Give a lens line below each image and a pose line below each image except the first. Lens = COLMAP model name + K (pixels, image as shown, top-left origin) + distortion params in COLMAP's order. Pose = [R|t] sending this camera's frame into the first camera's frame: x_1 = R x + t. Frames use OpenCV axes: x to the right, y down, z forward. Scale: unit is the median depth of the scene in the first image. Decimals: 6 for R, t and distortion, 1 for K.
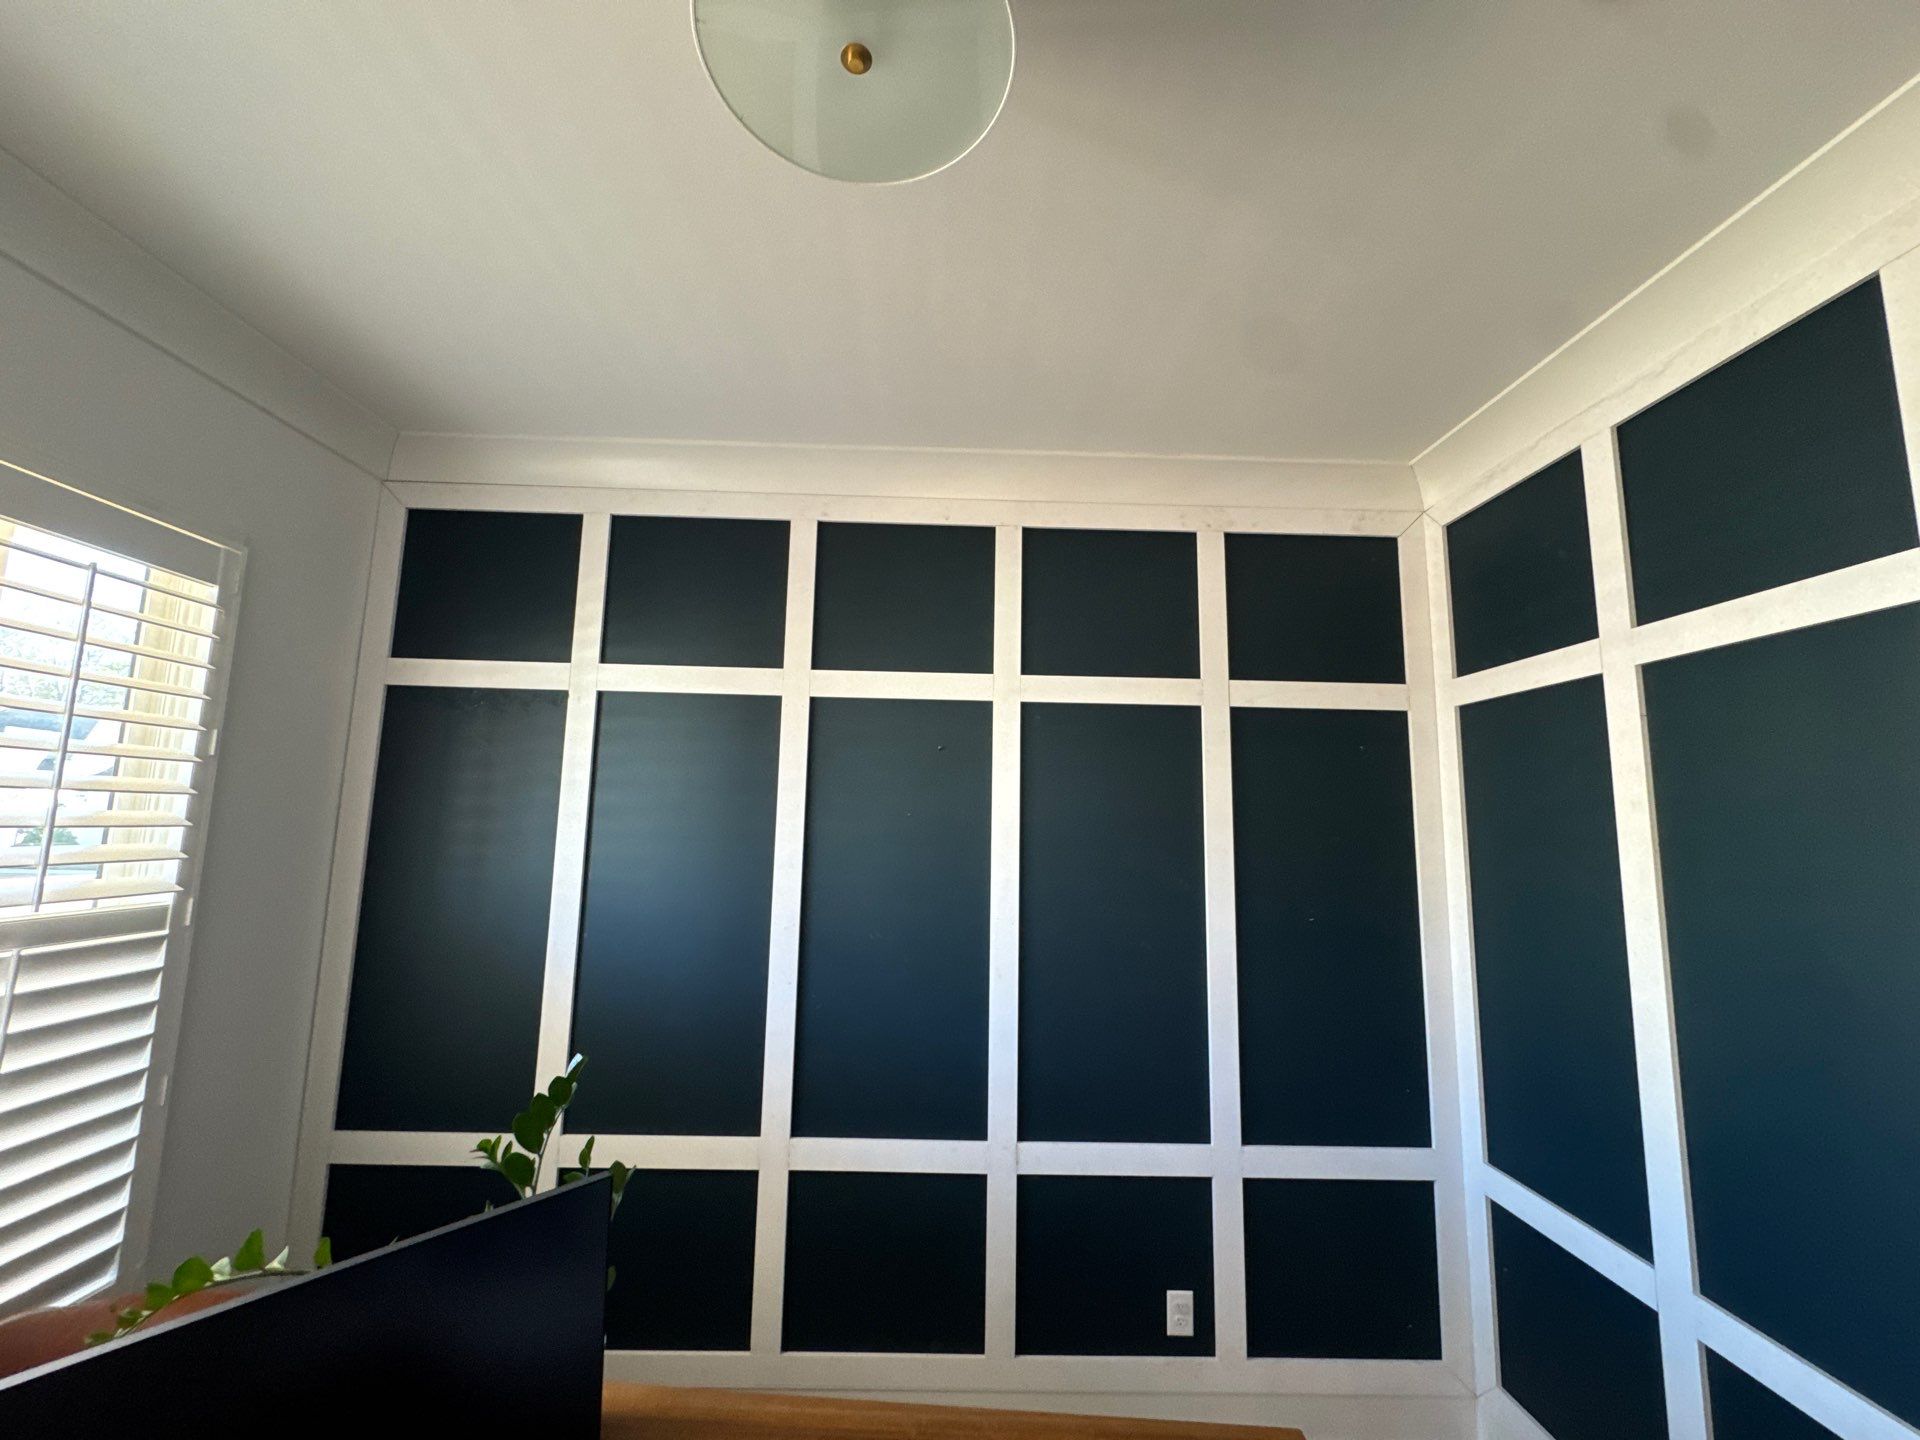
lens RADIAL K [[764.3, 0, 960.9], [0, 764.3, 719.1], [0, 0, 1]] dist [-0.004712, 0.001197]
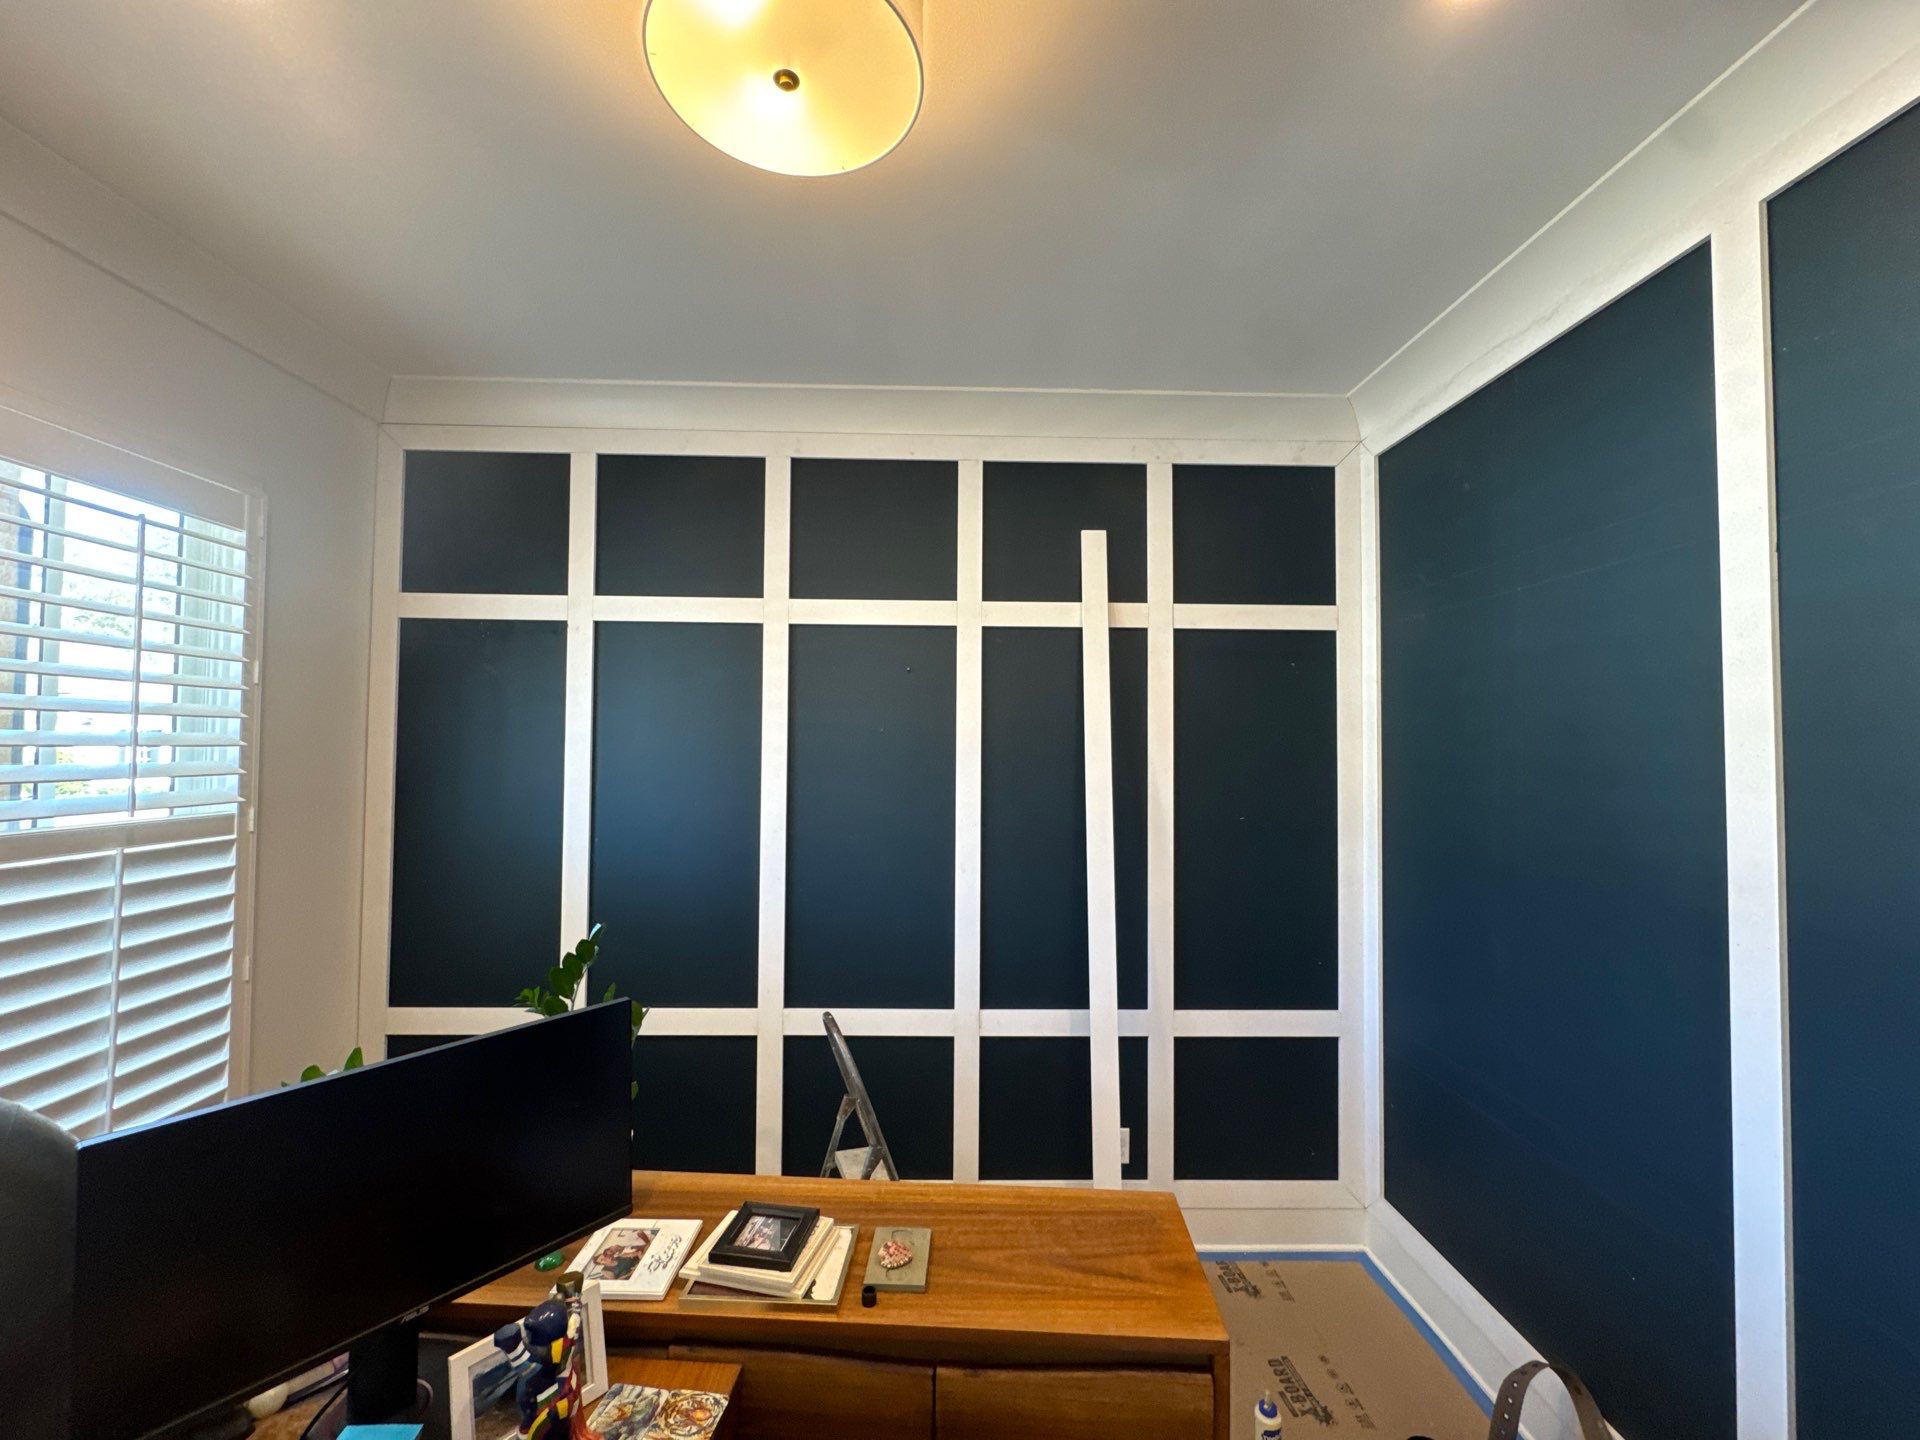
lens RADIAL K [[764.3, 0, 960.4], [0, 764.3, 717.5], [0, 0, 1]] dist [-0.004712, 0.001197]
pose [[0.999923, -0.012166, 0.002401, 0.049056], [0.011864, 0.994896, 0.100203, -0.002626], [-0.003608, -0.100166, 0.994964, -0.113403]]
